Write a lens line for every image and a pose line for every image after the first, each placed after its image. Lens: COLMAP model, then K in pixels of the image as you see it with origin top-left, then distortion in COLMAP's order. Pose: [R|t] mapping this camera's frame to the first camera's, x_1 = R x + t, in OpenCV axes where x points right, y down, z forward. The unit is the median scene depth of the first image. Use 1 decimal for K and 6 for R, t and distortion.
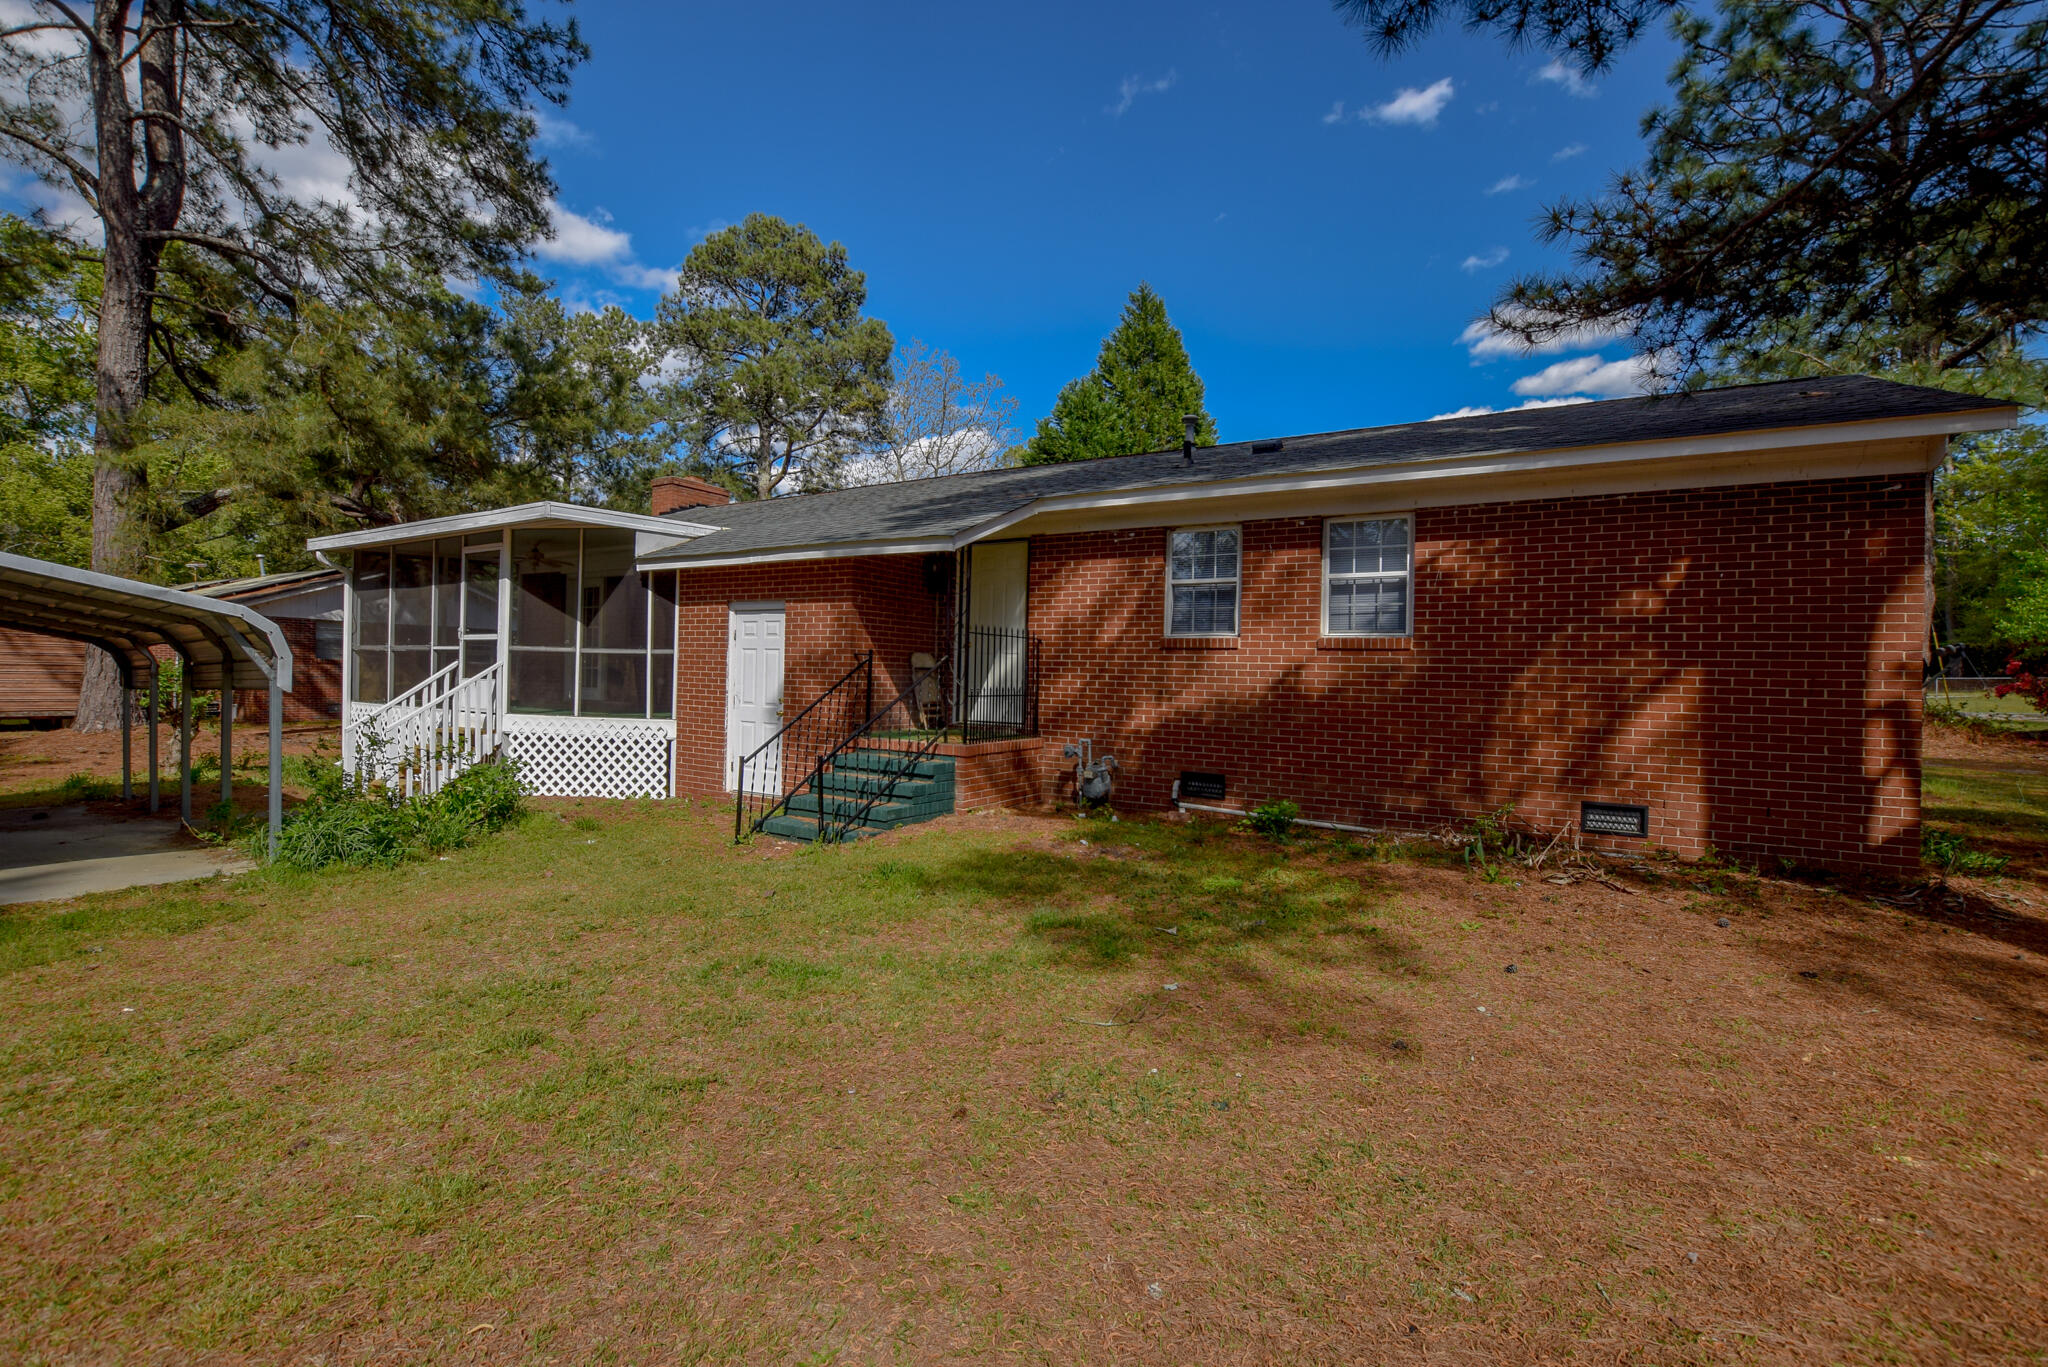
lens RADIAL K [[897.5, 0, 1023.3], [0, 897.5, 676.3], [0, 0, 1]] dist [-0.033924, 0.002955]
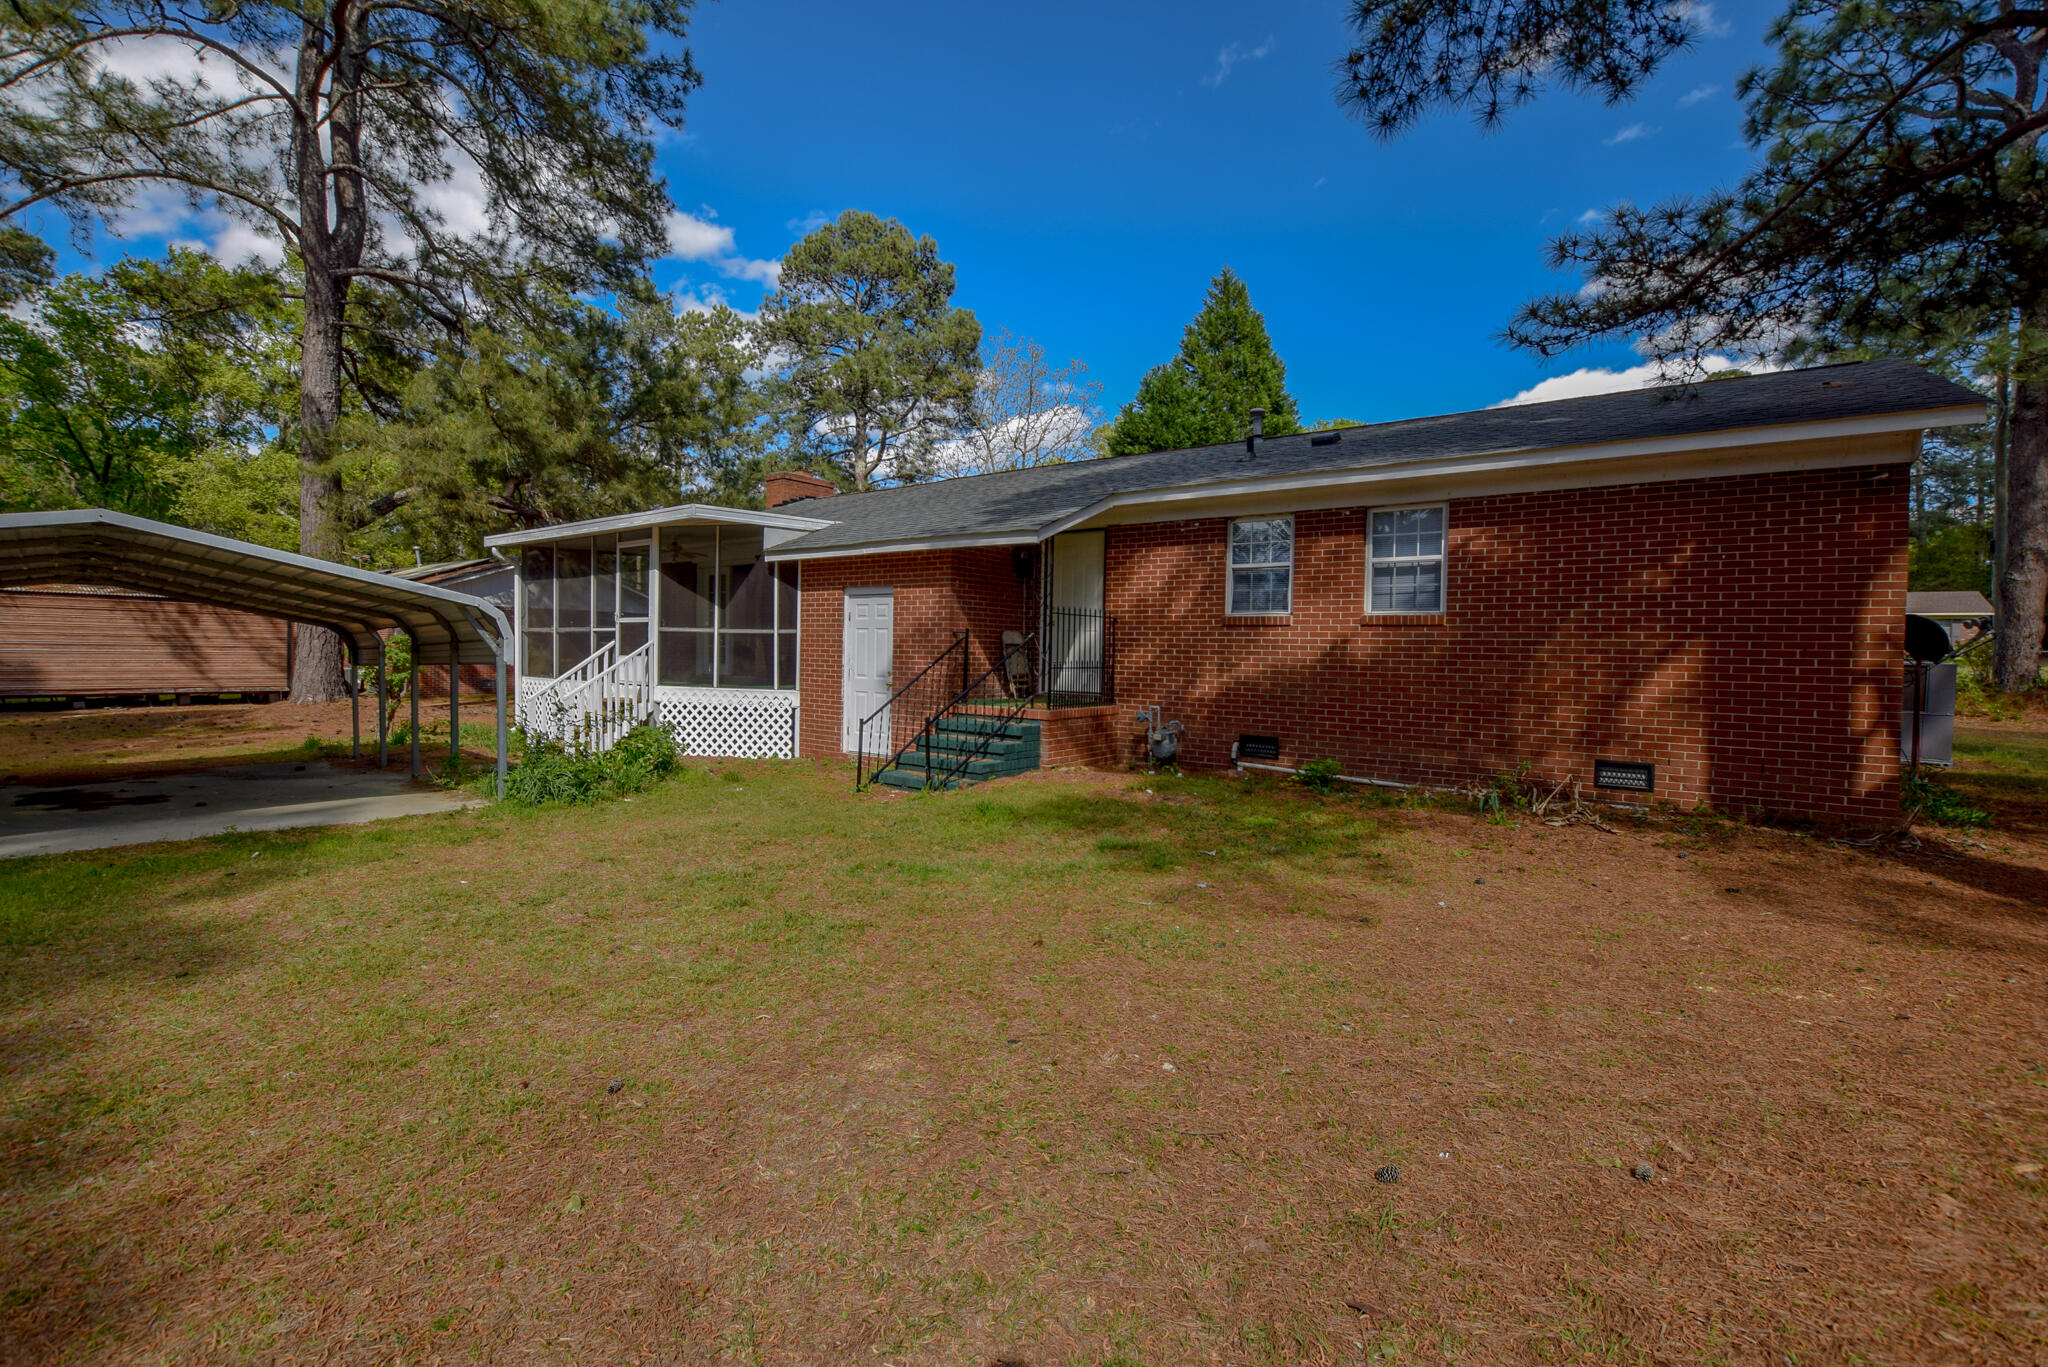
lens RADIAL K [[897.5, 0, 1005.5], [0, 897.5, 671.8], [0, 0, 1]] dist [-0.033924, 0.002955]
pose [[0.992954, -0.001476, -0.118492, 0.015176], [0.003769, 0.999810, 0.019129, 0.003953], [0.118441, -0.019441, 0.992771, -0.141392]]
